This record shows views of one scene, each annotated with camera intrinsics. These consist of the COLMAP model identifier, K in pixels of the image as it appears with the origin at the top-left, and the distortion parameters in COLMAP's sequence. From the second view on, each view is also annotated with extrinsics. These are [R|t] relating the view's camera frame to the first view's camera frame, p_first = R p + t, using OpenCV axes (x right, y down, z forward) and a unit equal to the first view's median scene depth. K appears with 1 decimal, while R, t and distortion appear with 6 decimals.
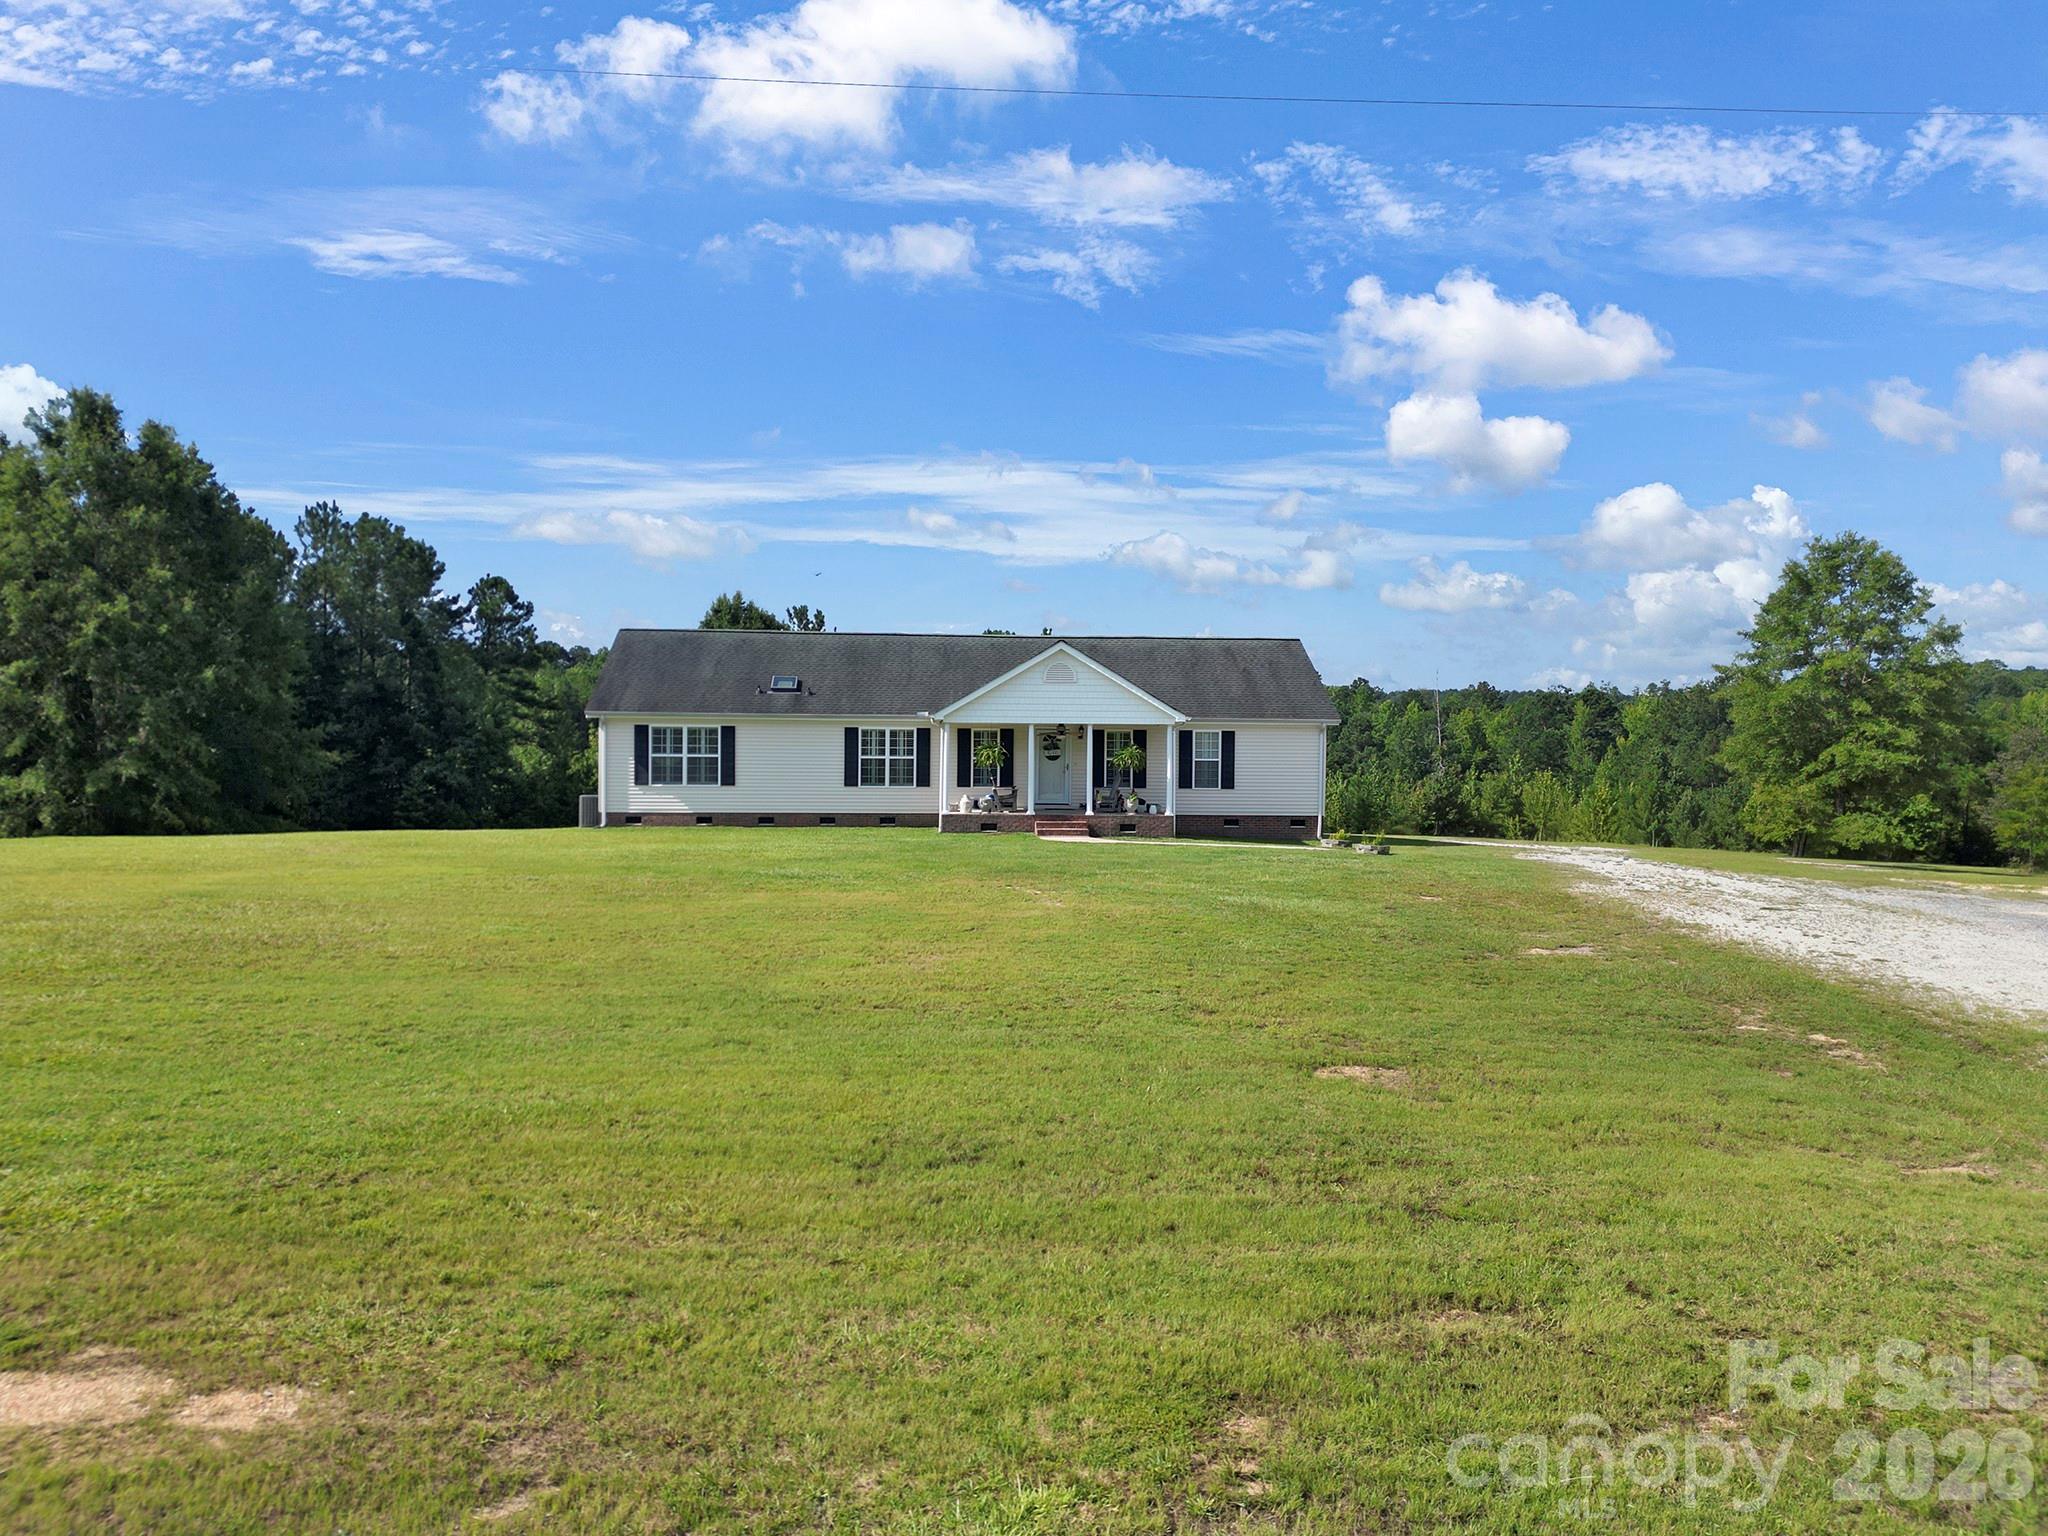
lens RADIAL K [[1426.7, 0, 1023.2], [0, 1426.7, 761.8], [0, 0, 1]] dist [0.057720, -0.045413]
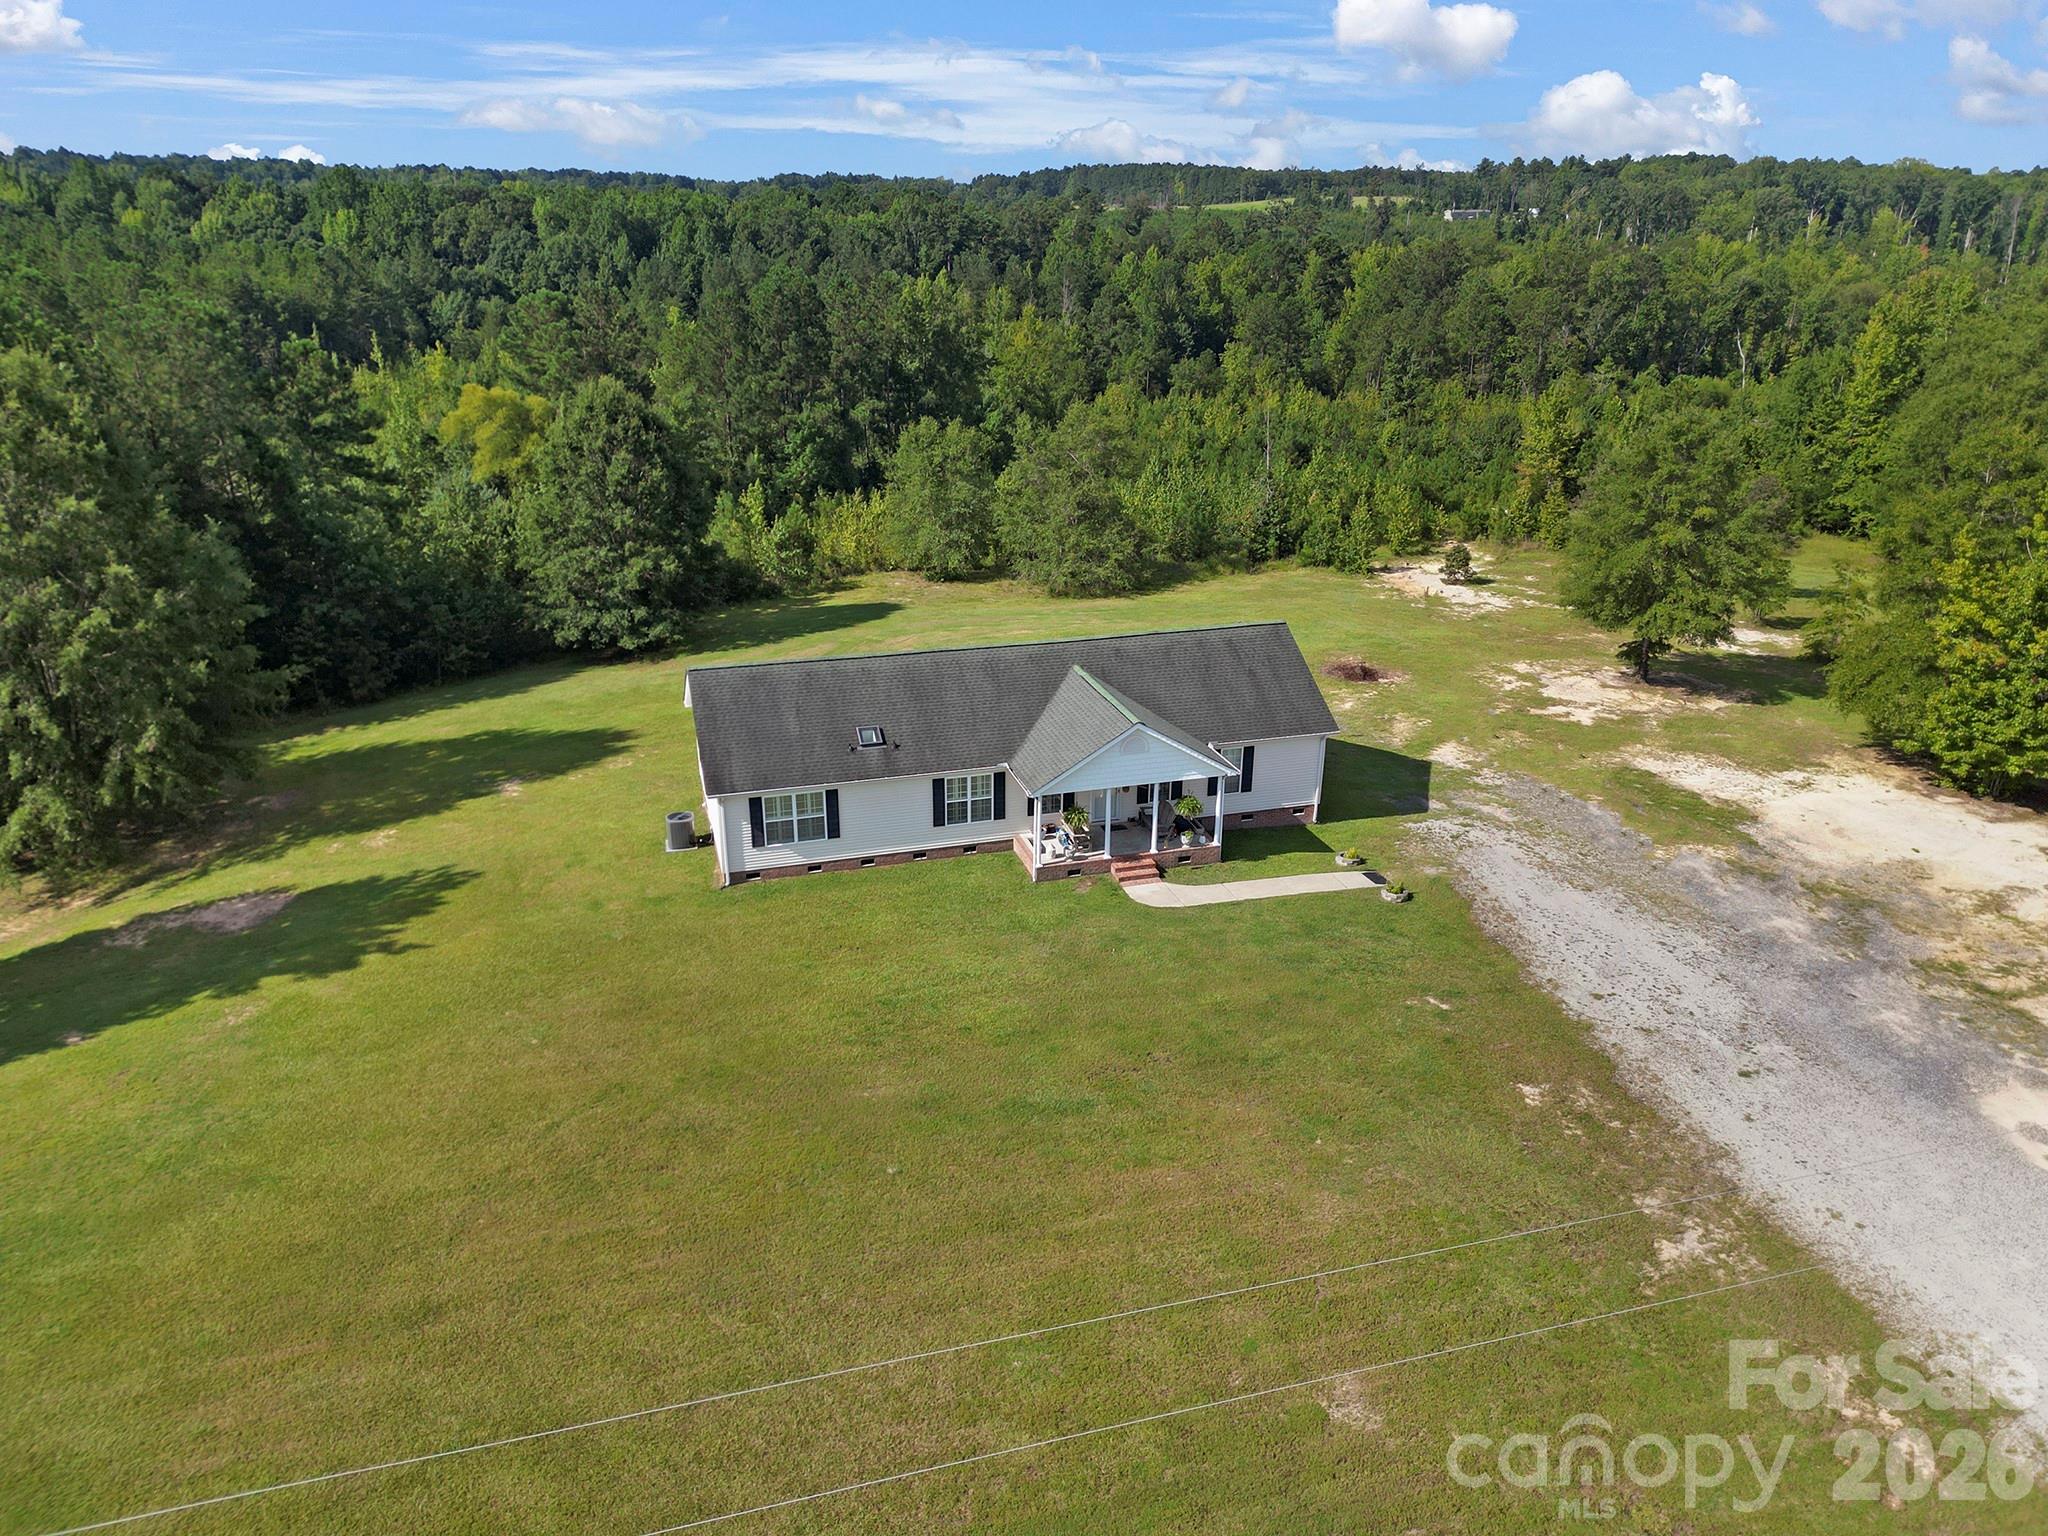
lens RADIAL K [[1426.7, 0, 1014.1], [0, 1426.7, 765.7], [0, 0, 1]] dist [0.057720, -0.045413]
pose [[0.978347, -0.079460, 0.191112, -0.276276], [0.006985, 0.935518, 0.353210, -0.431416], [-0.206855, -0.344227, 0.915816, -0.041971]]
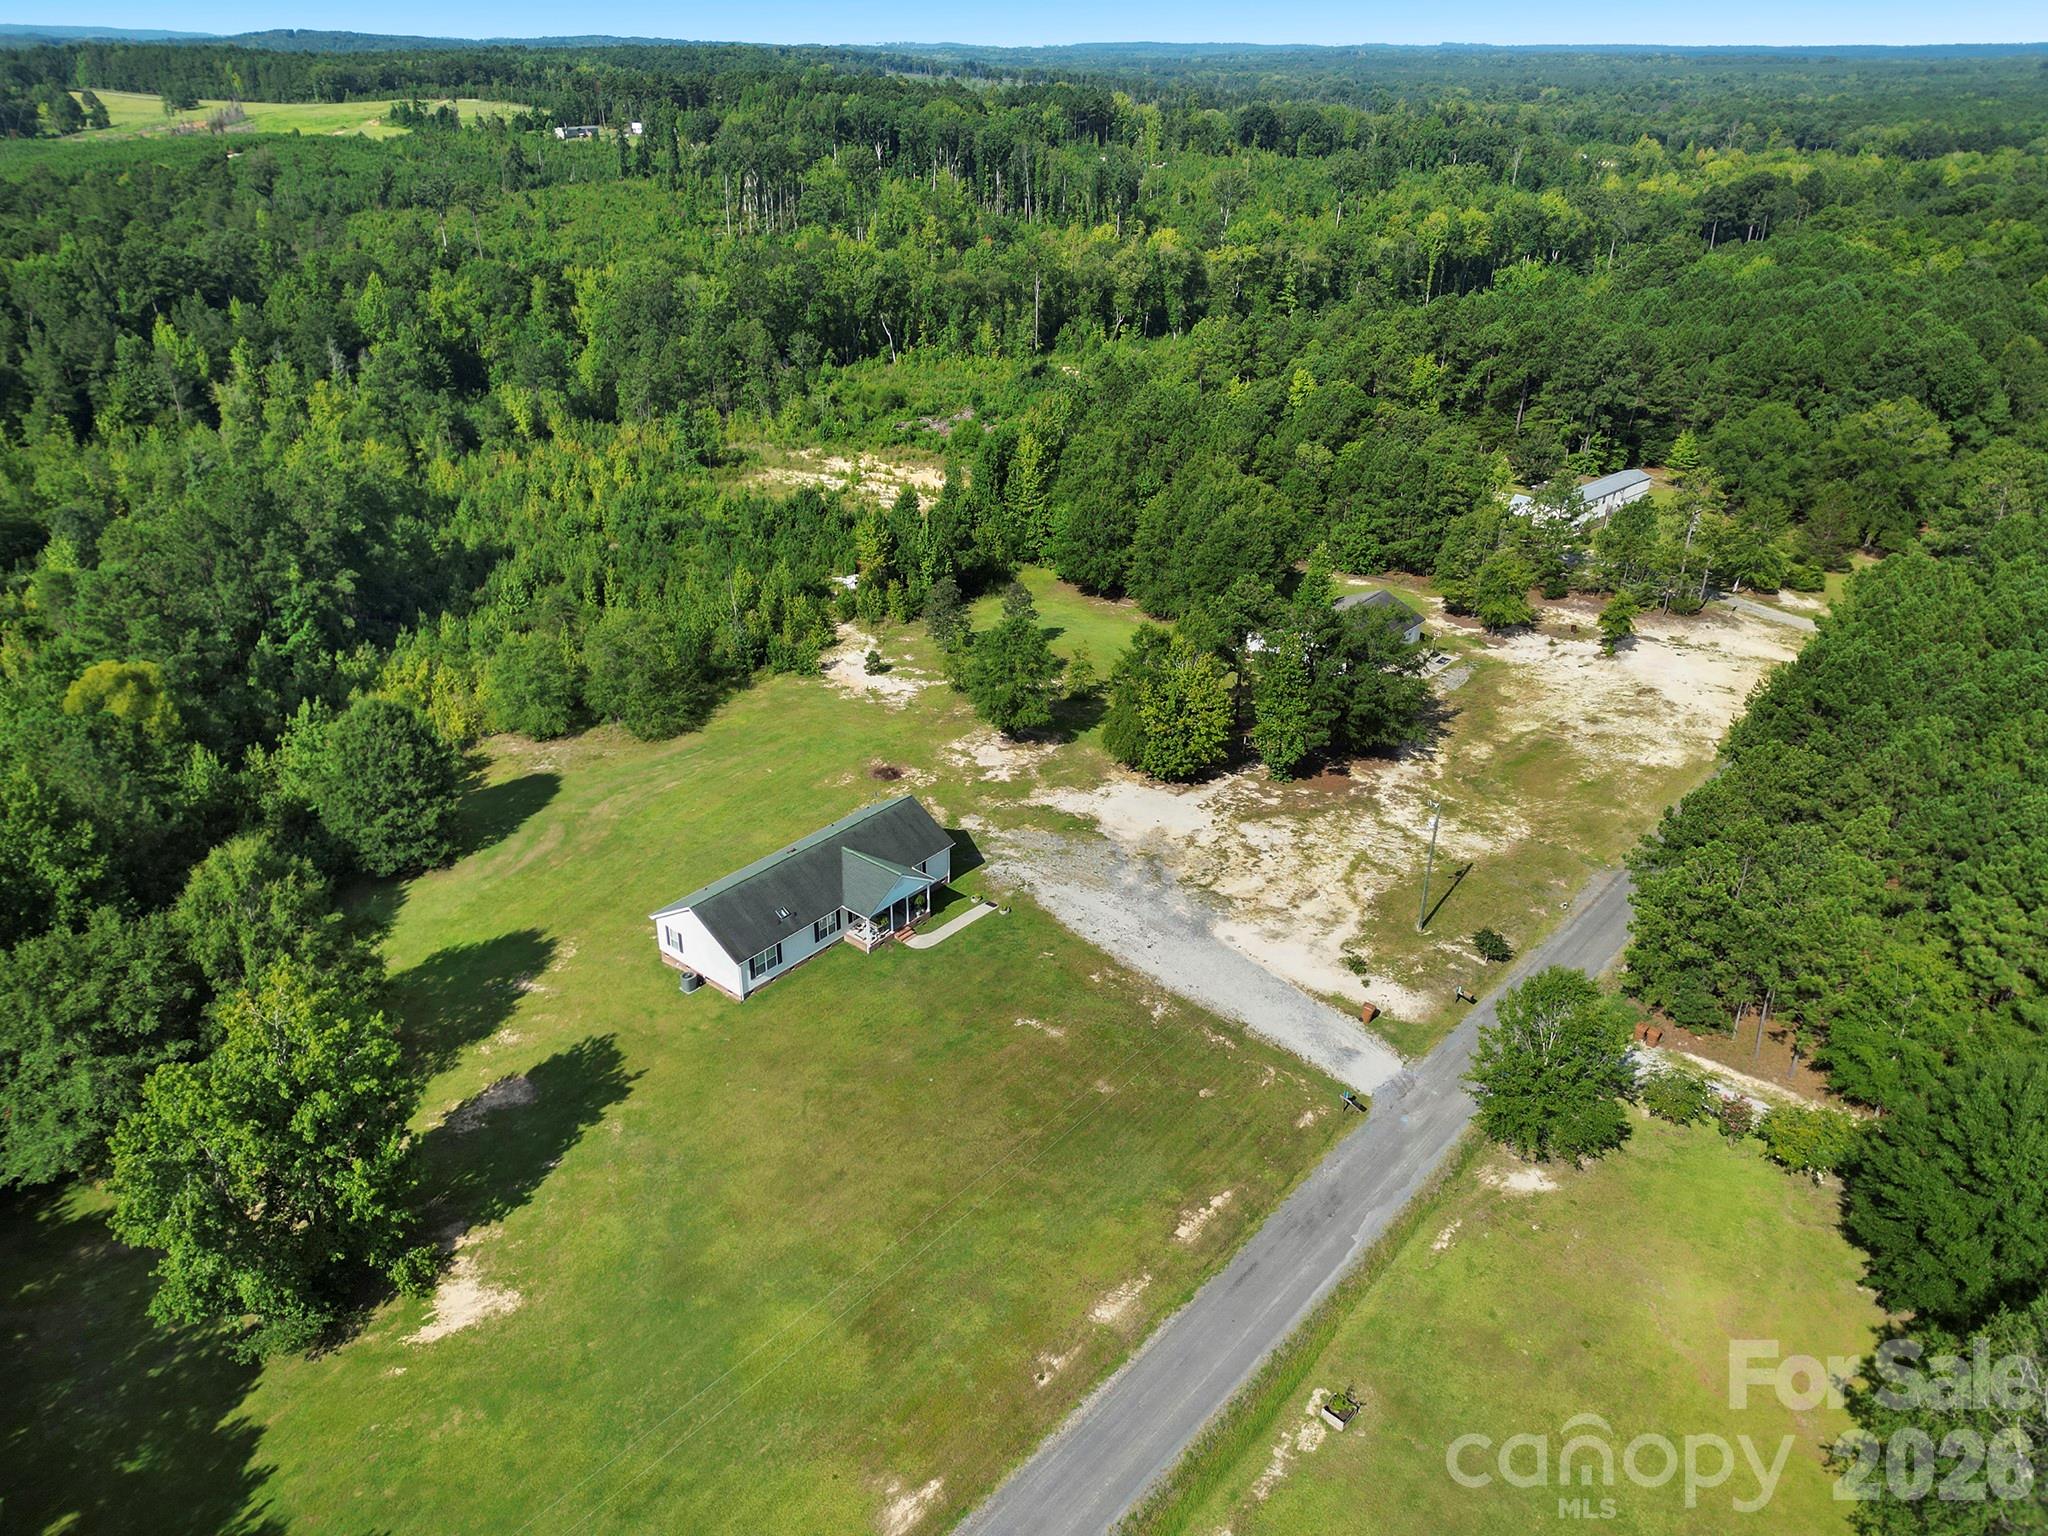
lens RADIAL K [[1426.7, 0, 1019.0], [0, 1426.7, 766.7], [0, 0, 1]] dist [0.057720, -0.045413]
pose [[0.698961, -0.324658, 0.637221, -1.361539], [0.011343, 0.895940, 0.444031, -1.356703], [-0.715070, -0.303132, 0.629909, -0.725921]]
